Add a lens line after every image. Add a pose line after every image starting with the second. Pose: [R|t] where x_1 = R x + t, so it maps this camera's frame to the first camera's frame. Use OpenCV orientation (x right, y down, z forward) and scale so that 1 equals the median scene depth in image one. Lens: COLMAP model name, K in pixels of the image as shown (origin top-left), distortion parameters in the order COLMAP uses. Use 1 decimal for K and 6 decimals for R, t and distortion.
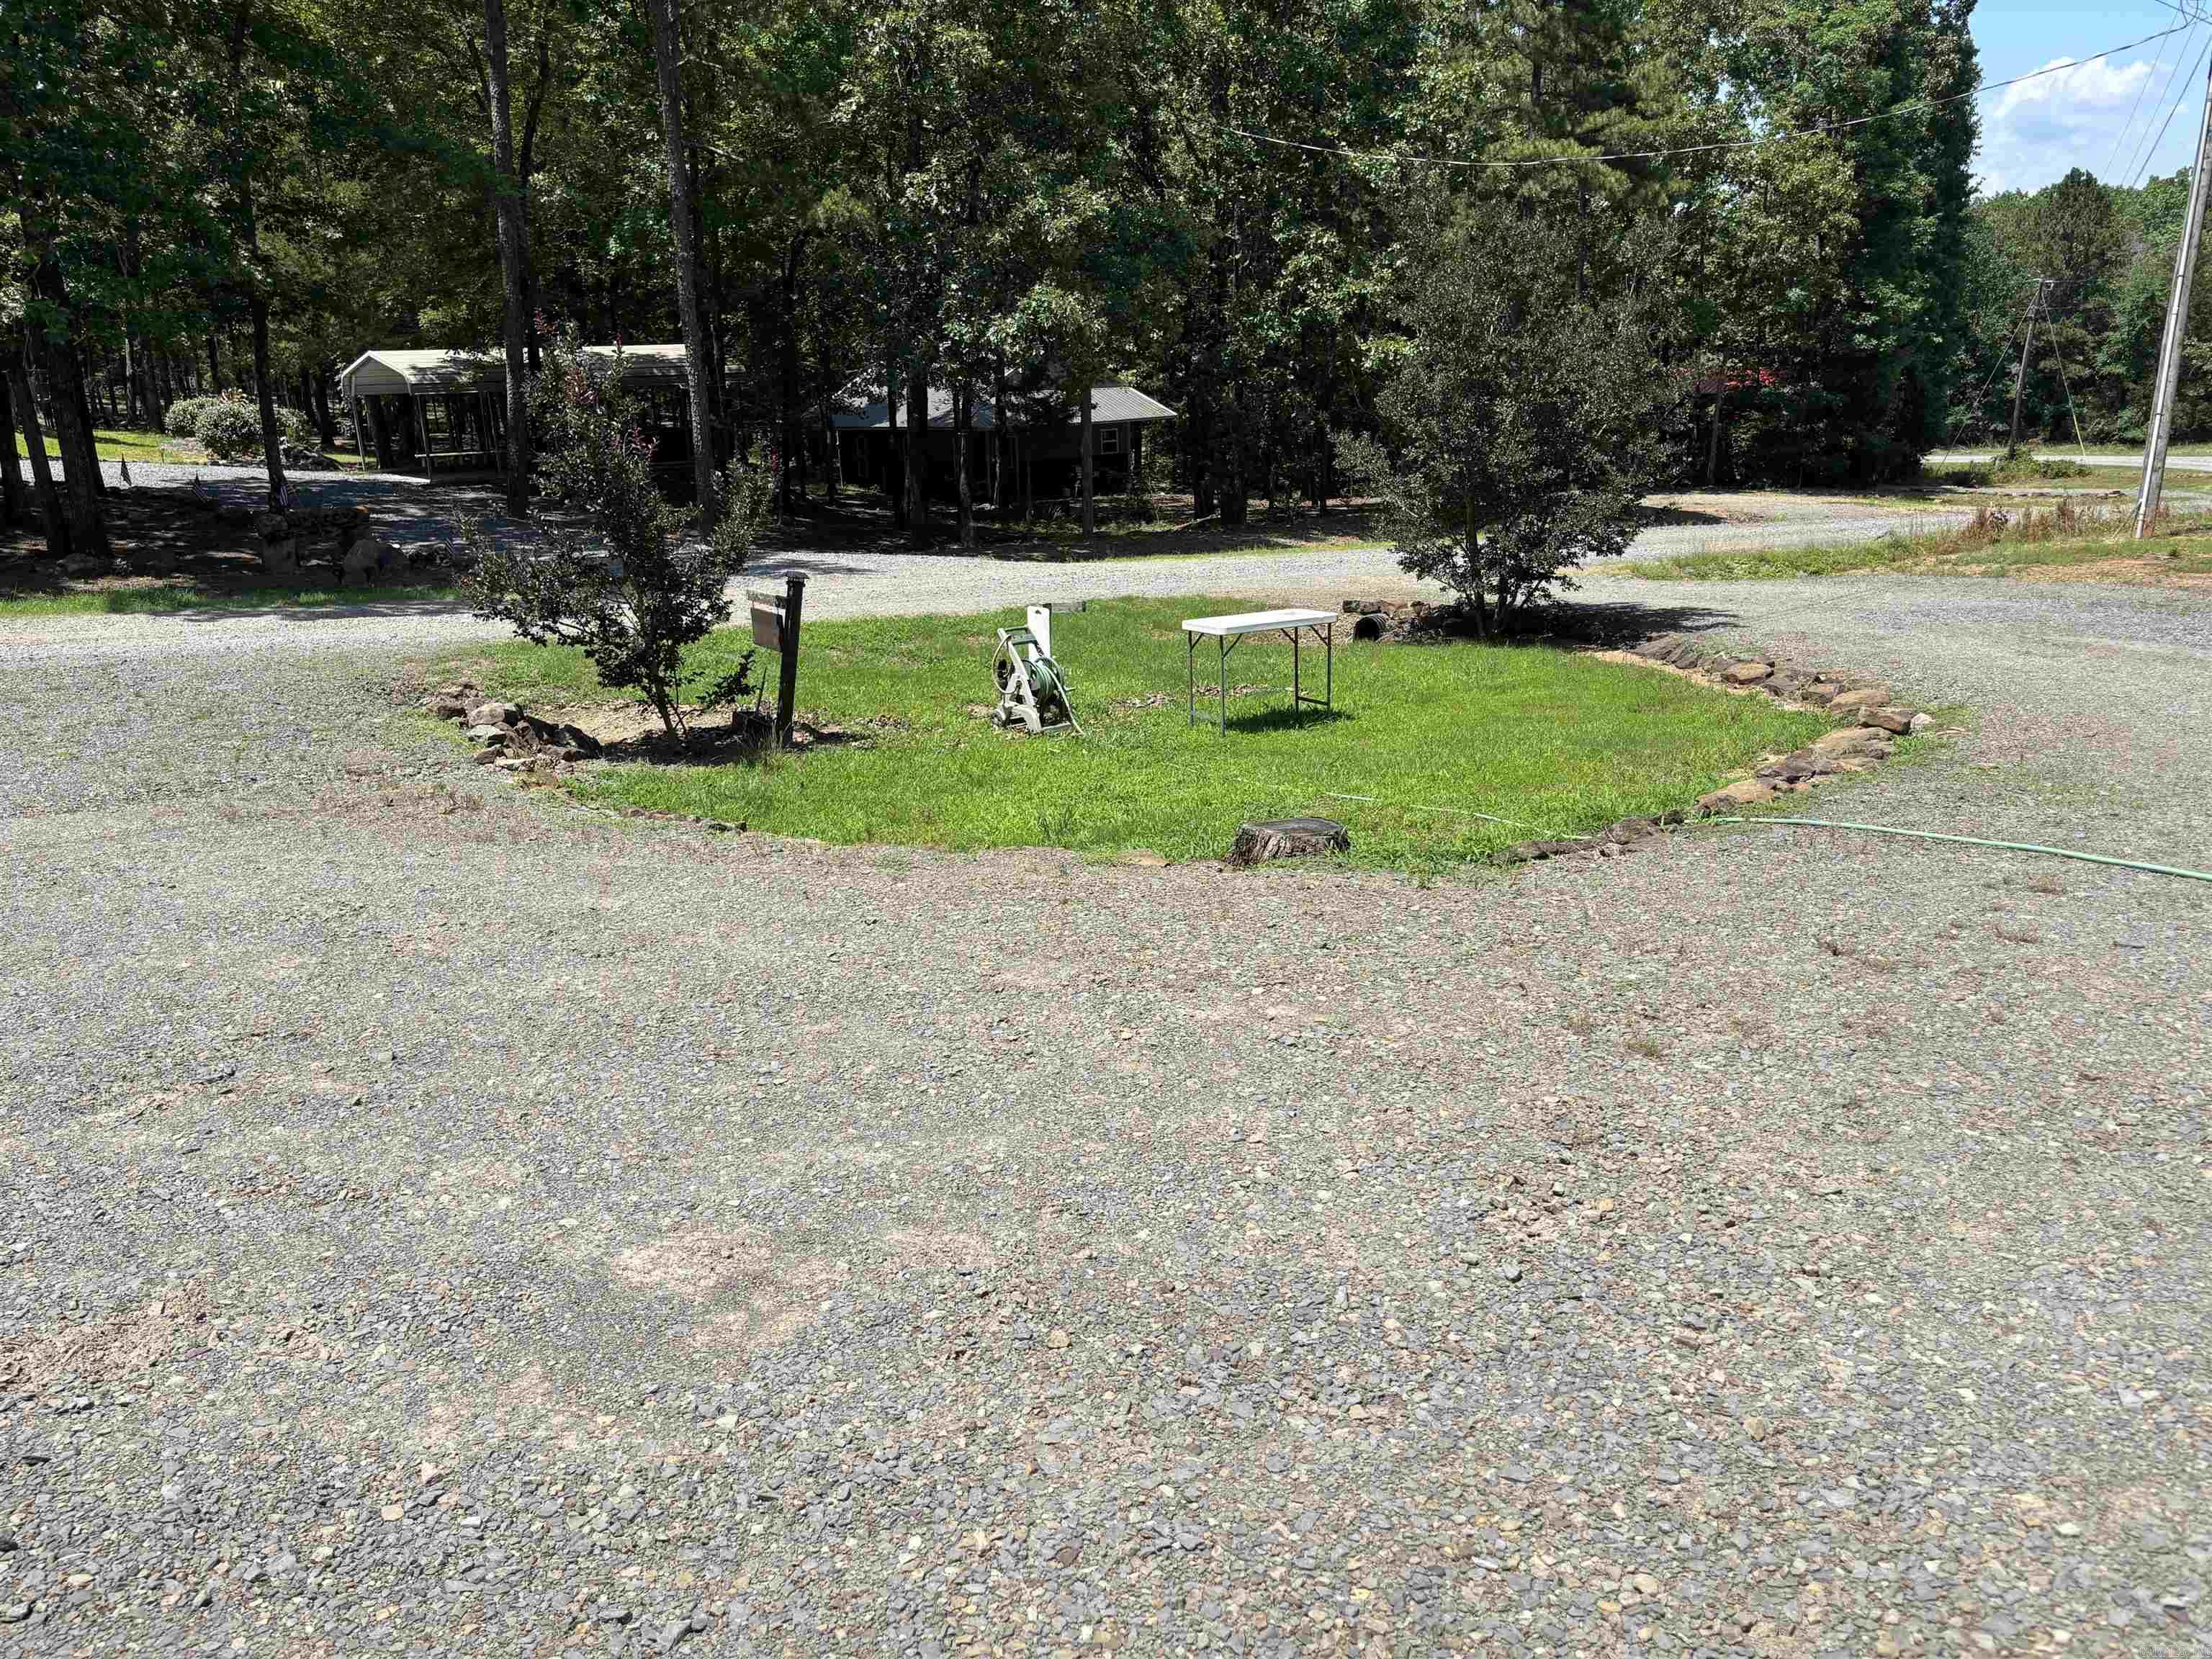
lens RADIAL K [[1708.2, 0, 1106.0], [0, 1708.2, 829.5], [0, 0, 1]] dist [0.028278, -0.005500]
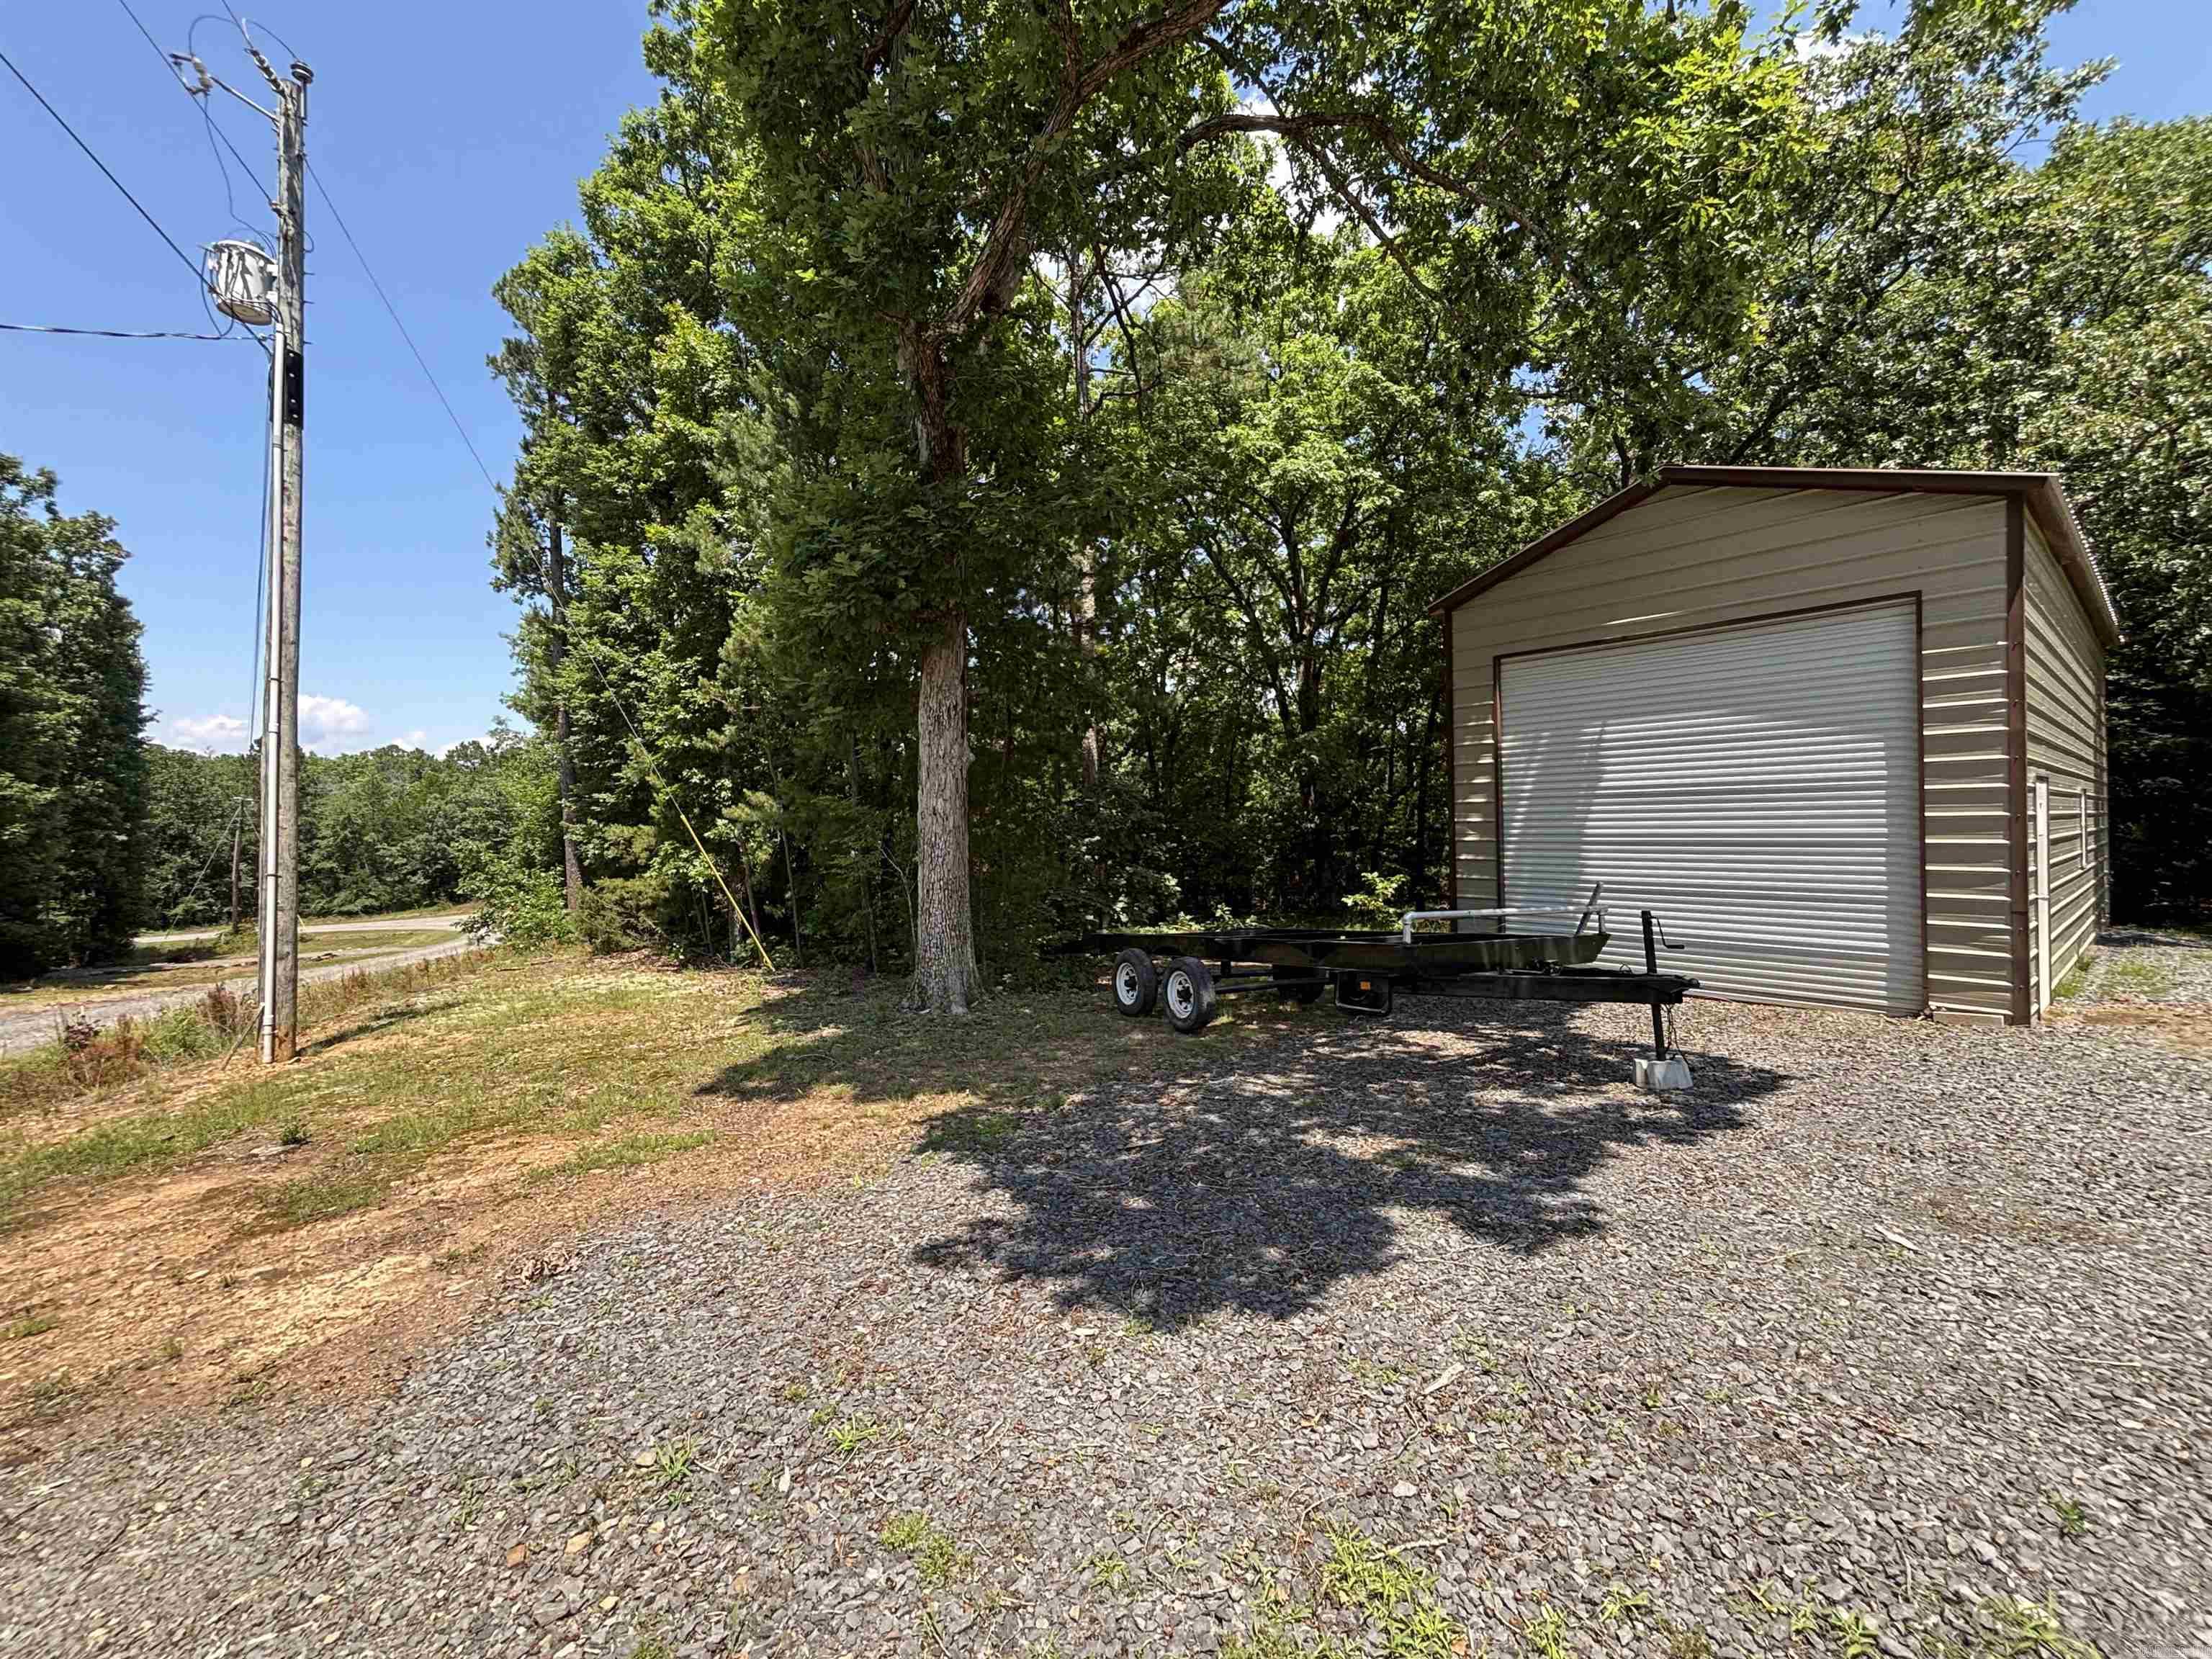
lens RADIAL K [[893.5, 0, 1104.5], [0, 893.5, 823.5], [0, 0, 1]] dist [0.000568, -0.000218]
pose [[0.348937, 0.017318, 0.936986, 0.143267], [0.270635, 0.955368, -0.118443, -0.047446], [-0.897218, 0.294910, 0.328676, 0.212038]]
